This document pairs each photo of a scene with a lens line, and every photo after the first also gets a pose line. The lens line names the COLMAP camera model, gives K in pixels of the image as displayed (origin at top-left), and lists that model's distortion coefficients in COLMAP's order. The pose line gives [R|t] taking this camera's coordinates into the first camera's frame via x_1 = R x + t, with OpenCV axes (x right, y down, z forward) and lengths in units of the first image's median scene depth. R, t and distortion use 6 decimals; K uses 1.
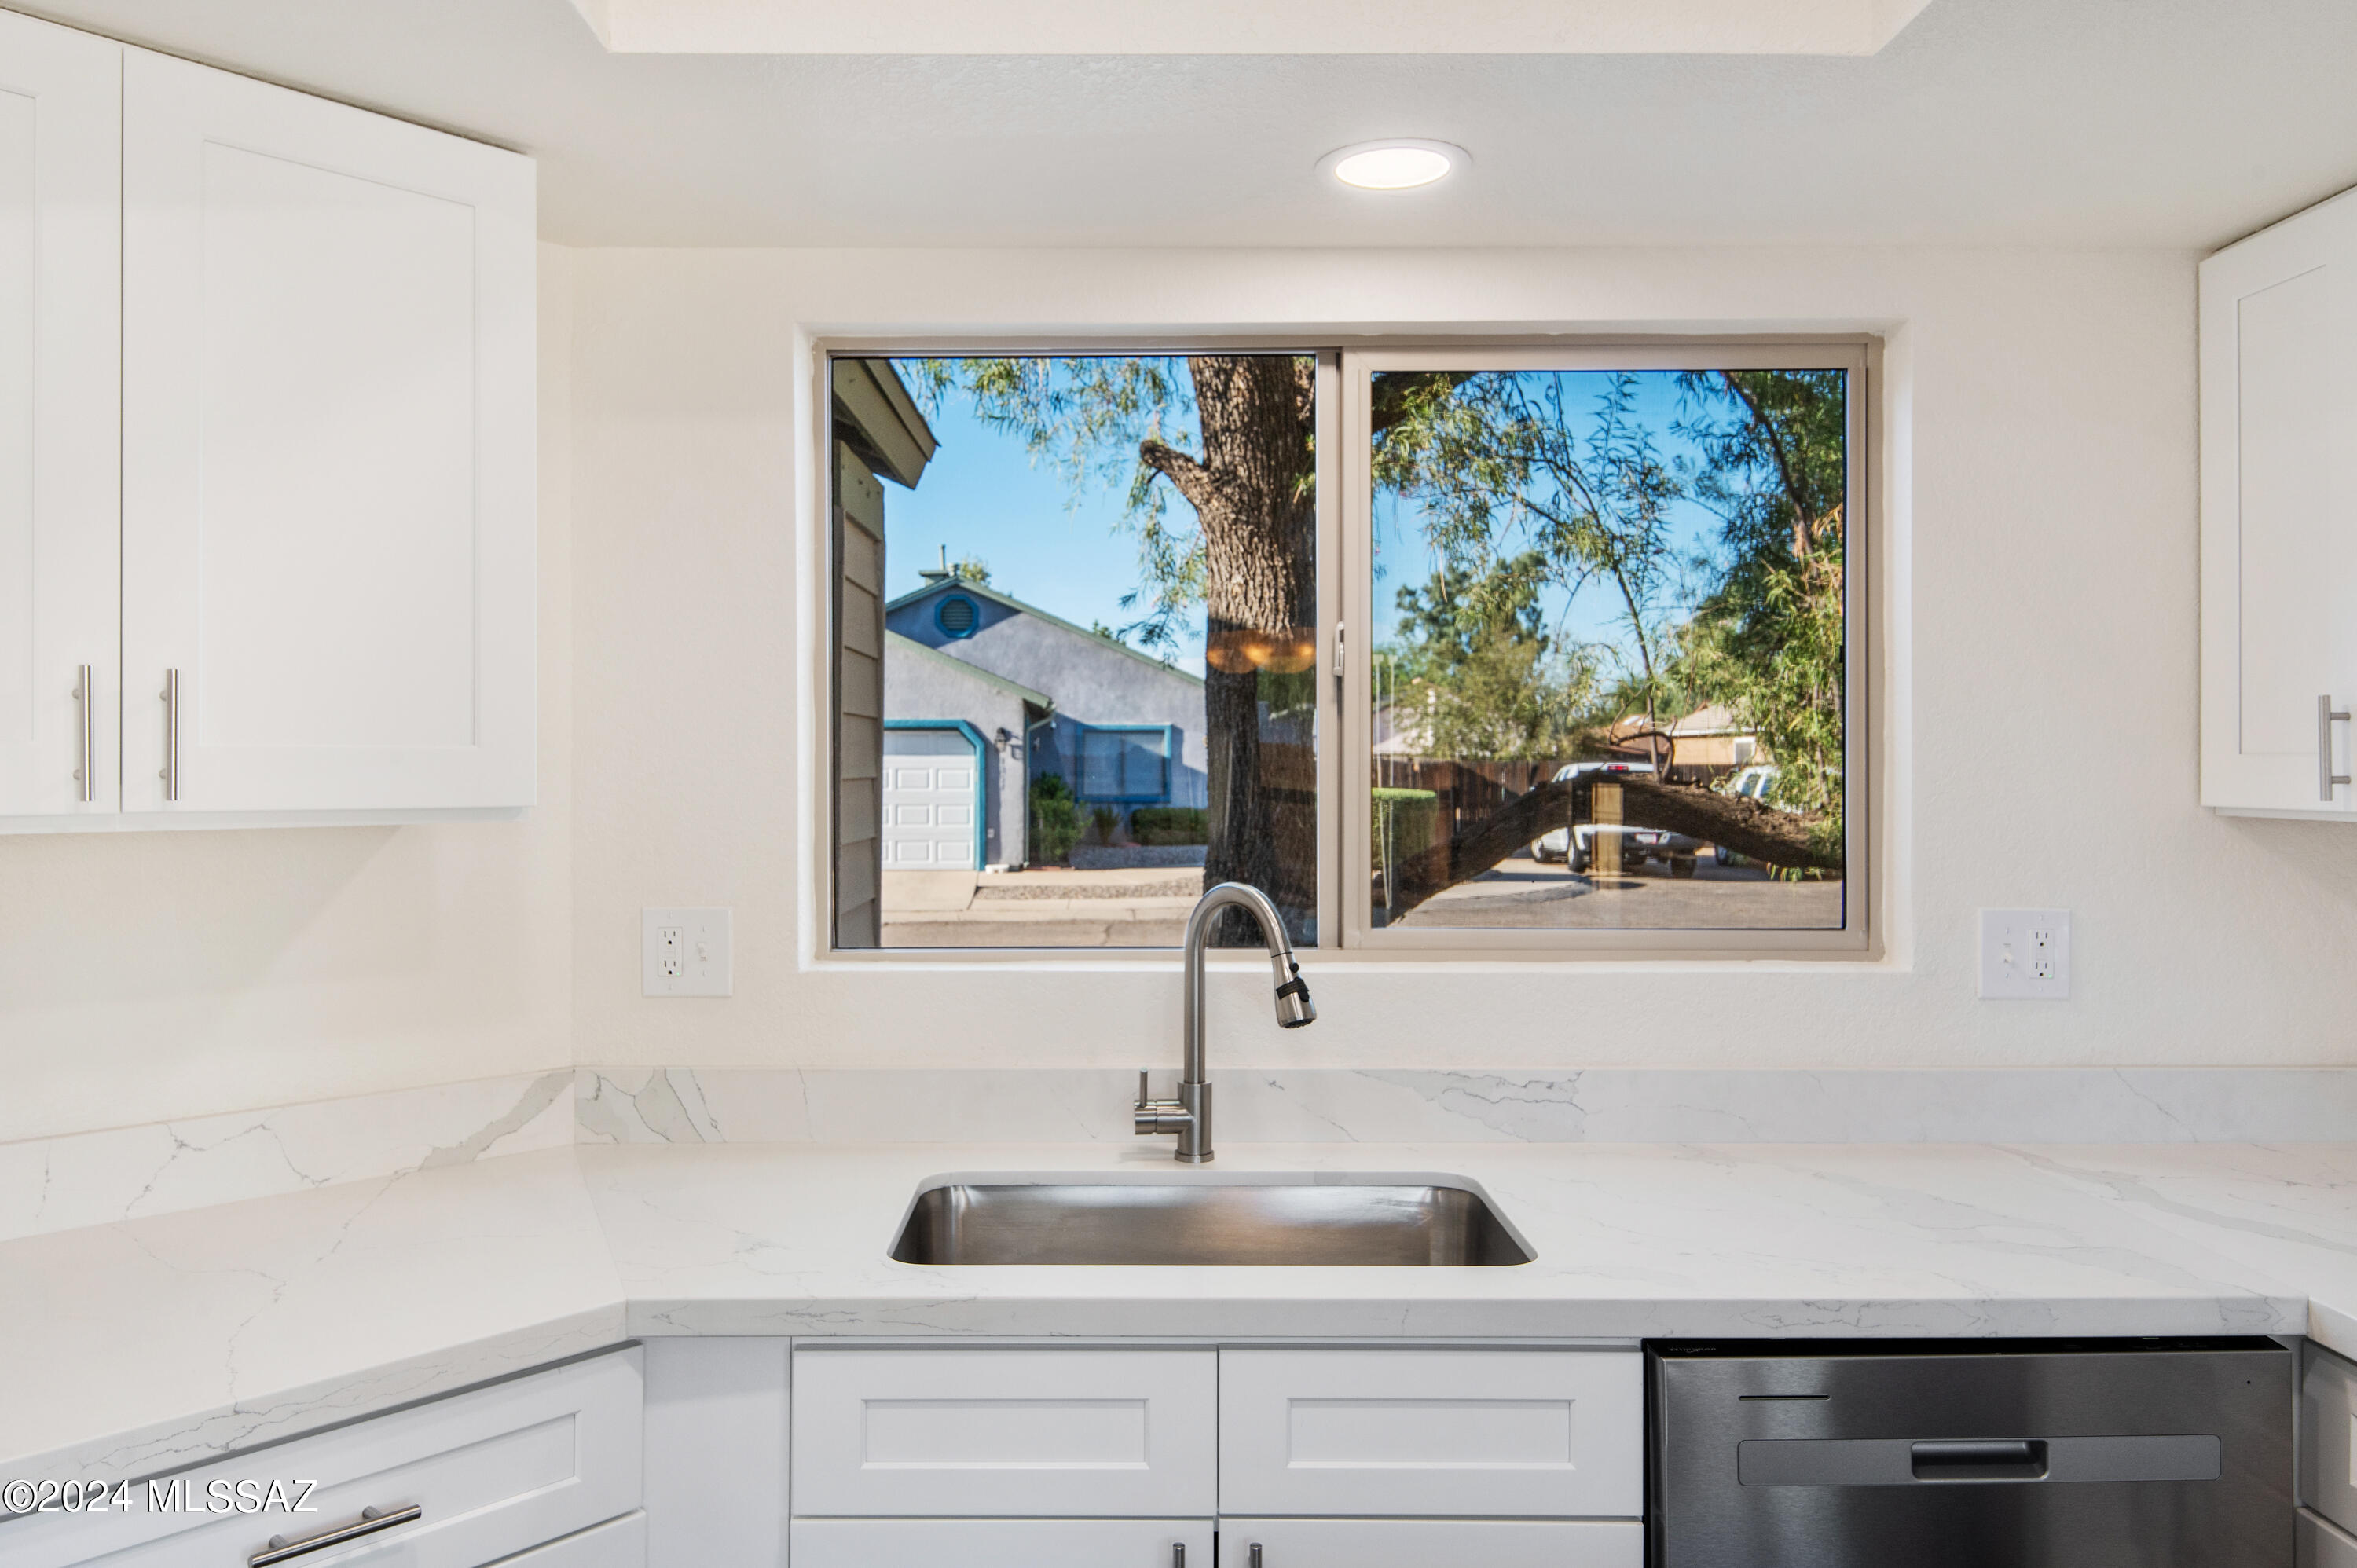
lens RADIAL K [[1671.1, 0, 1120.1], [0, 1671.1, 762.3], [0, 0, 1]] dist [0.010109, 0.003297]
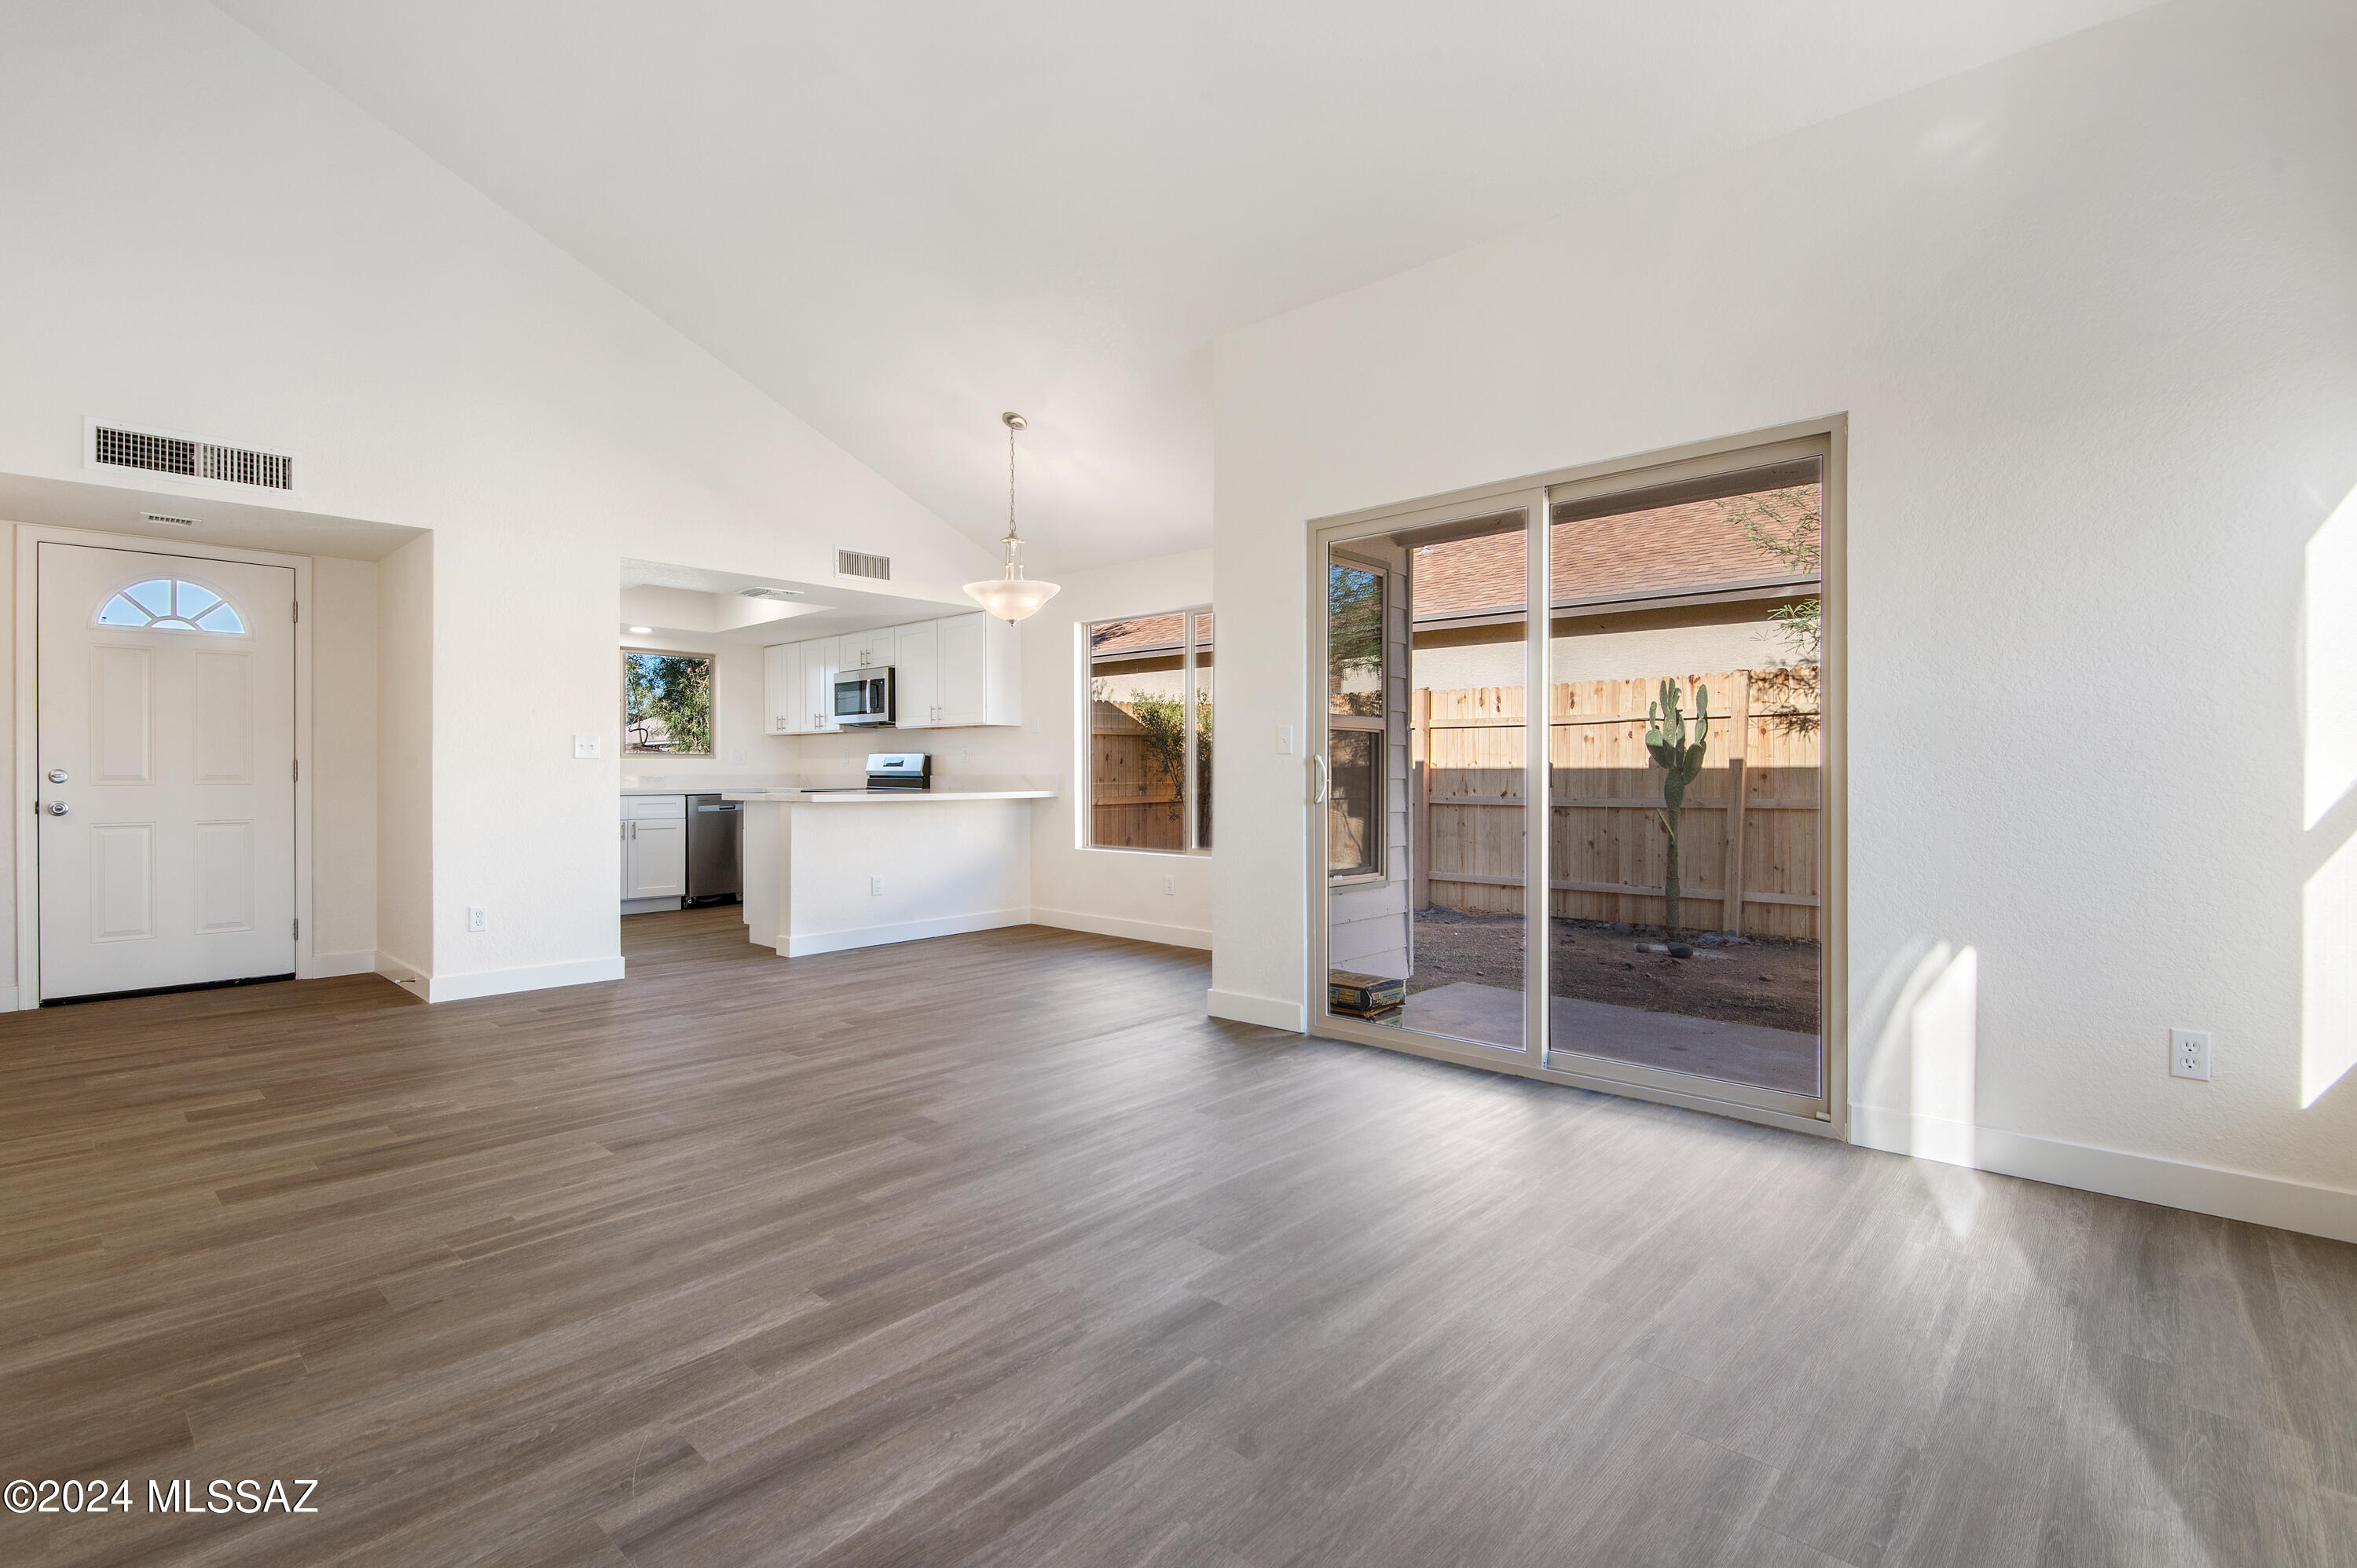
lens RADIAL K [[1034.2, 0, 1181.5], [0, 1034.2, 766.4], [0, 0, 1]] dist [-0.011597, -0.002266]
pose [[0.662002, 0.001664, 0.749500, -0.399999], [0.000783, 0.999995, -0.002912, 0.051785], [-0.749502, 0.002514, 0.661998, -0.890313]]
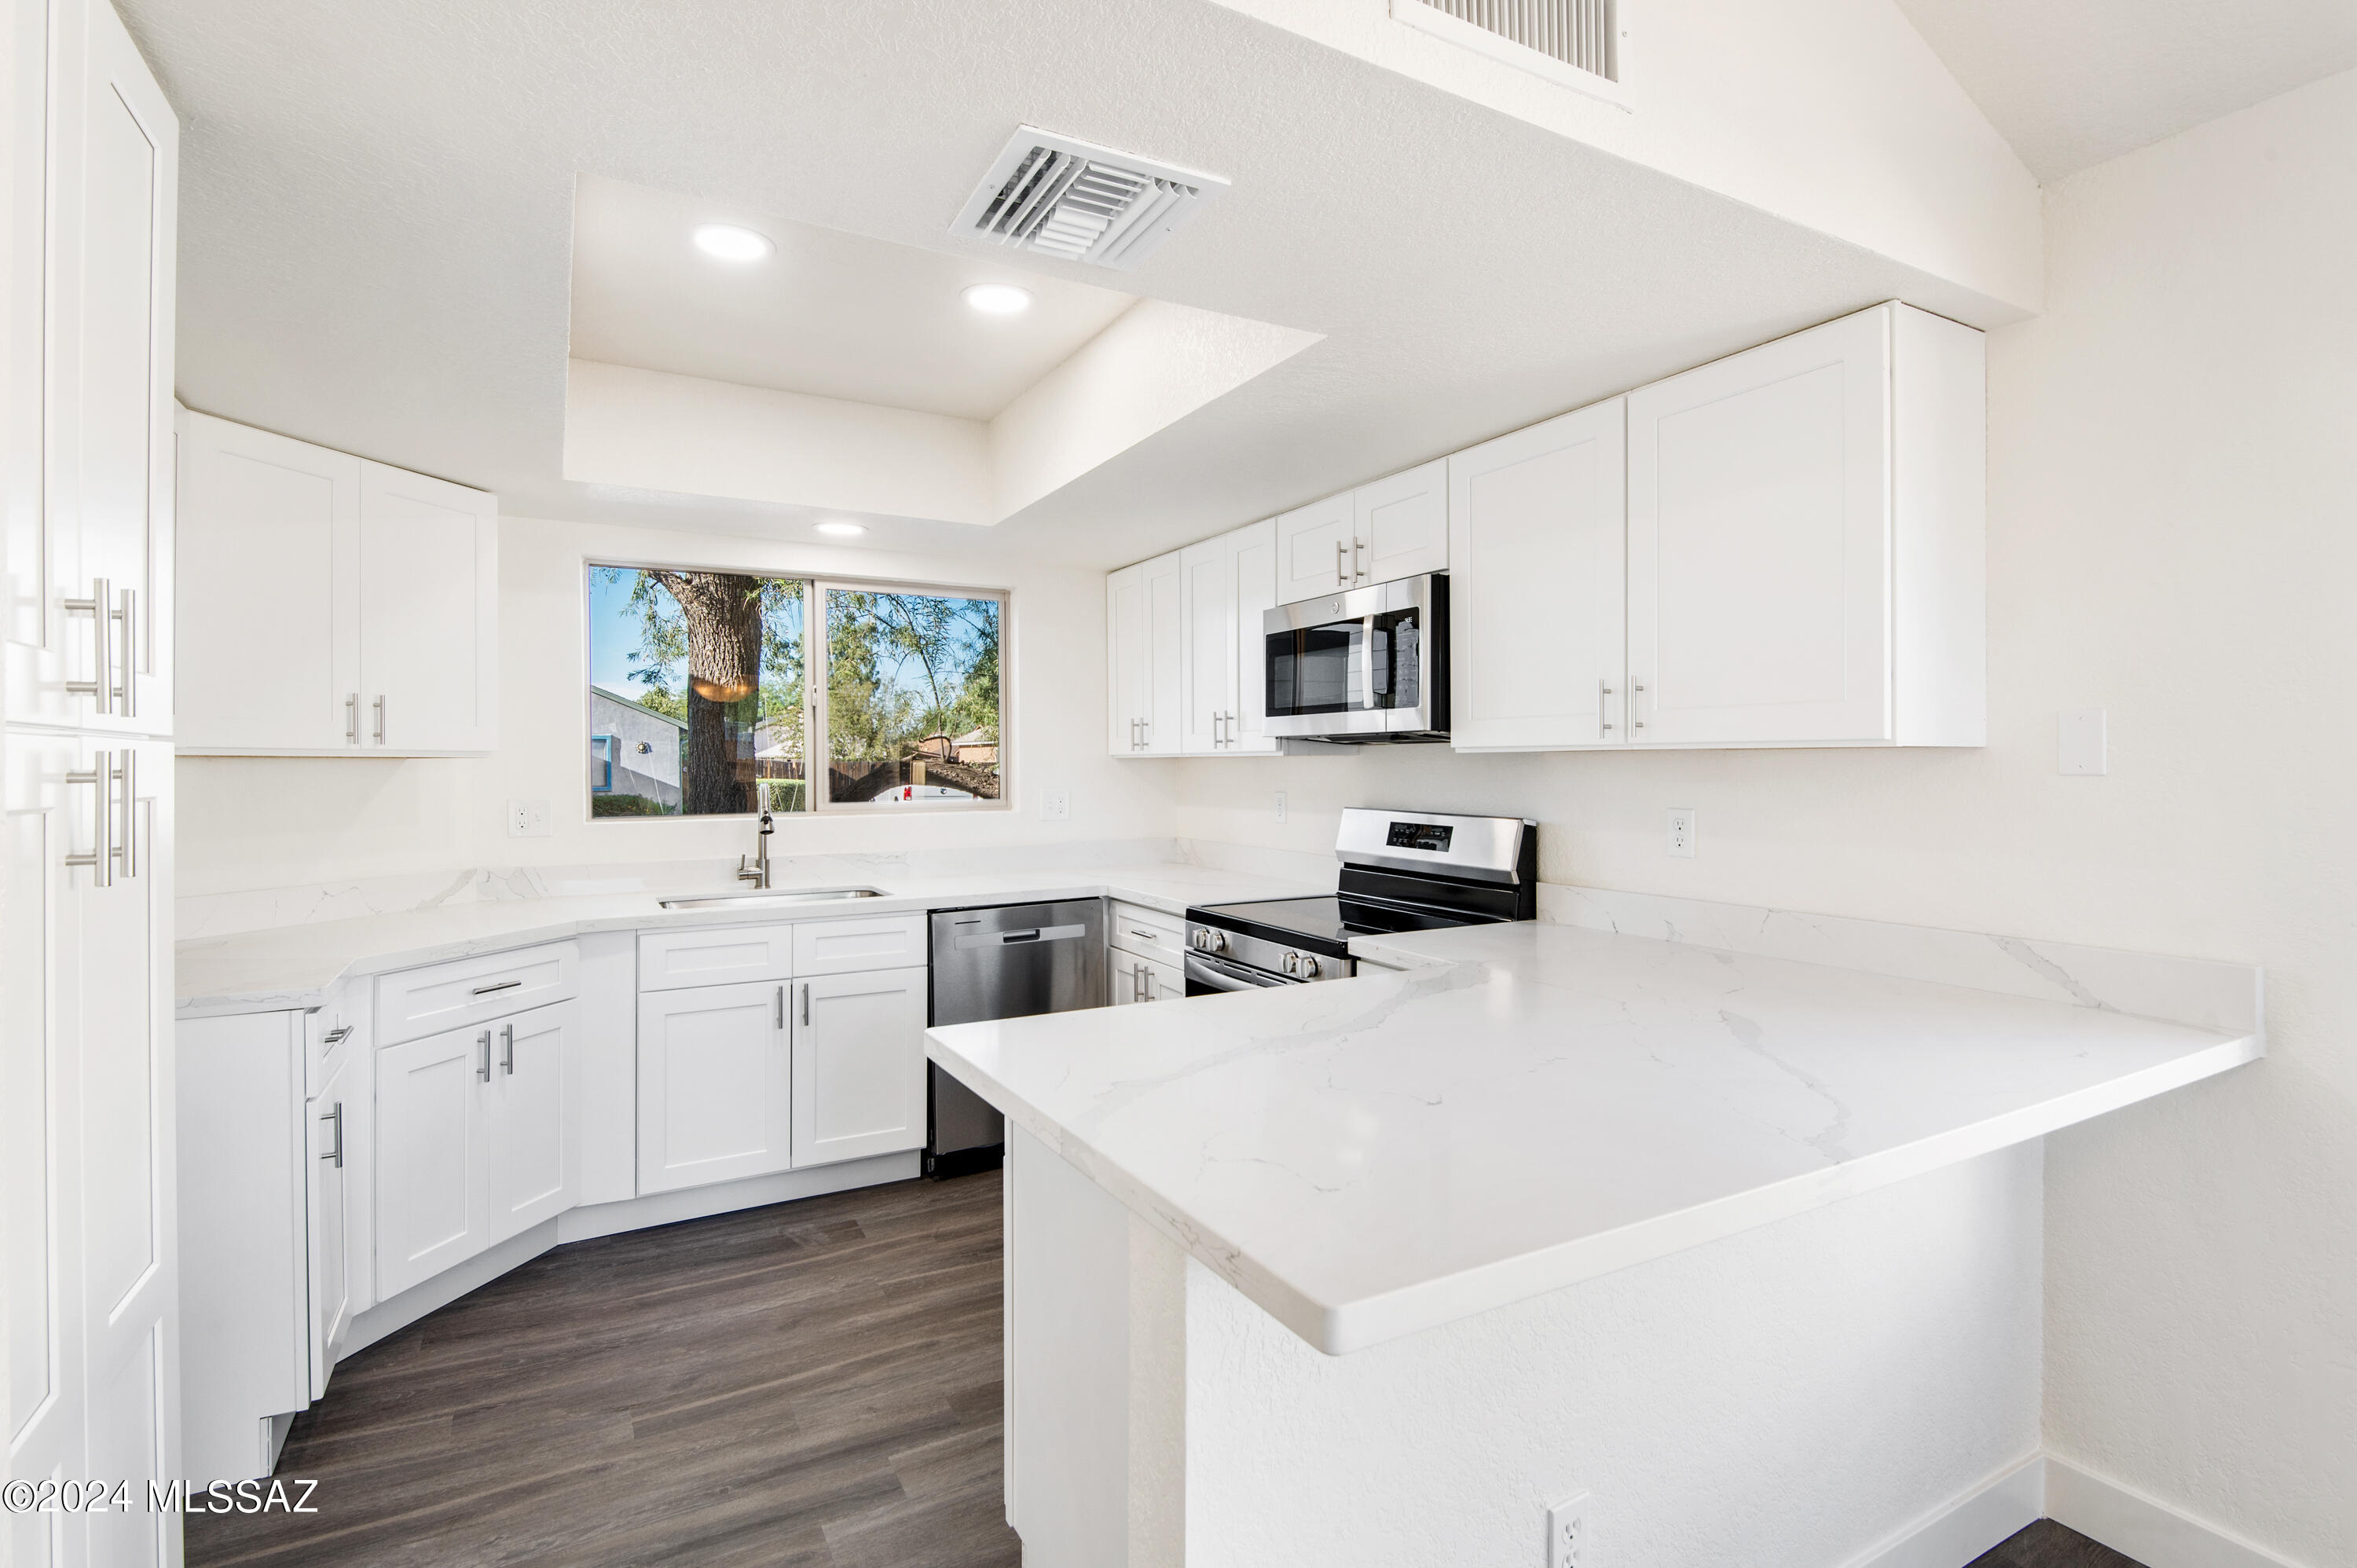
lens RADIAL K [[1116.6, 0, 1183.7], [0, 1116.6, 764.2], [0, 0, 1]] dist [-0.004733, -0.000674]
pose [[0.869840, -0.004202, 0.493316, -0.074754], [0.004181, 0.999991, 0.001145, 0.012839], [-0.493316, 0.001067, 0.869850, -0.262042]]
